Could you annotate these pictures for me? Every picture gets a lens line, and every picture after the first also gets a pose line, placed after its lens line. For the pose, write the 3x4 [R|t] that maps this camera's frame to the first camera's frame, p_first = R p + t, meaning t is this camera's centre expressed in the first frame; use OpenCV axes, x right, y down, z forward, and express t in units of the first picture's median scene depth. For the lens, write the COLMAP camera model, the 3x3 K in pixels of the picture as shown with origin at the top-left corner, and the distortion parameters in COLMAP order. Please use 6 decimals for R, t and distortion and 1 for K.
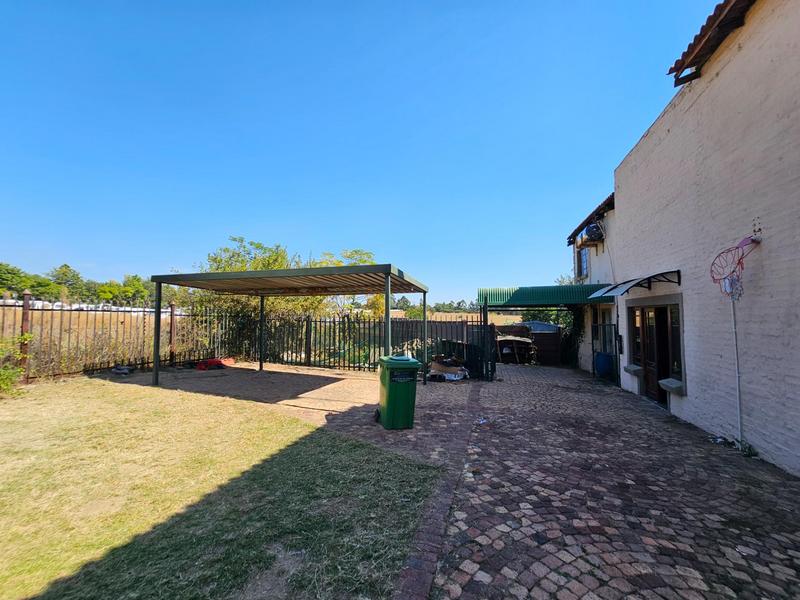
lens RADIAL K [[327.8, 0, 404.8], [0, 327.8, 298.5], [0, 0, 1]] dist [-0.002504, -0.000307]
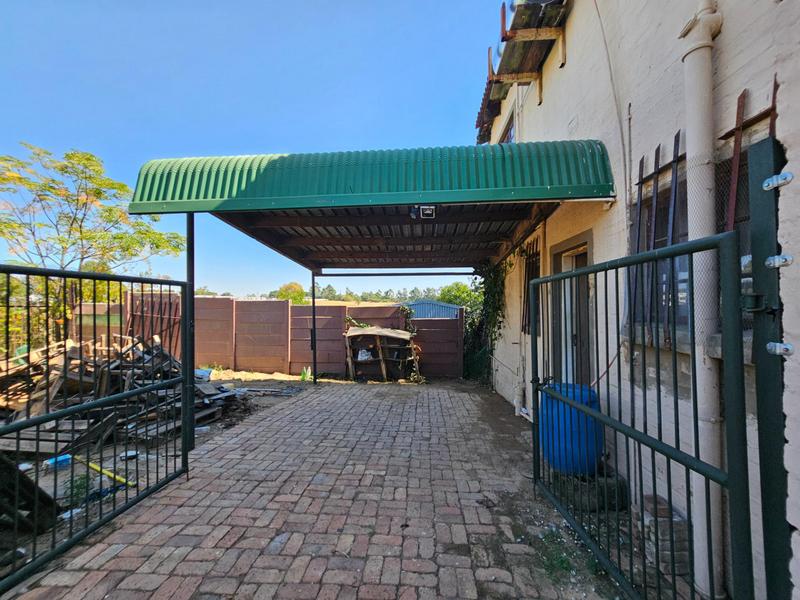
lens RADIAL K [[327.8, 0, 400.2], [0, 327.8, 300.1], [0, 0, 1]] dist [-0.002504, -0.000307]
pose [[0.980117, -0.001065, 0.198418, 0.439370], [-0.006135, 0.999345, 0.035666, 0.088546], [-0.198326, -0.036174, 0.979468, 0.812641]]
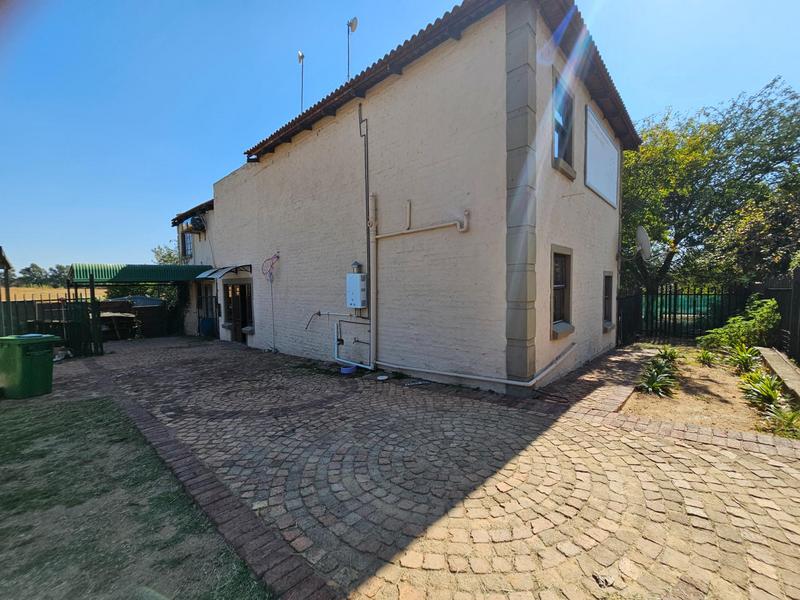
lens RADIAL K [[327.8, 0, 405.0], [0, 327.8, 301.0], [0, 0, 1]] dist [-0.002504, -0.000307]
pose [[0.453162, -0.053819, 0.889802, -0.218489], [-0.031019, 0.996619, 0.076077, -0.030116], [-0.890888, -0.062076, 0.449961, -0.325141]]
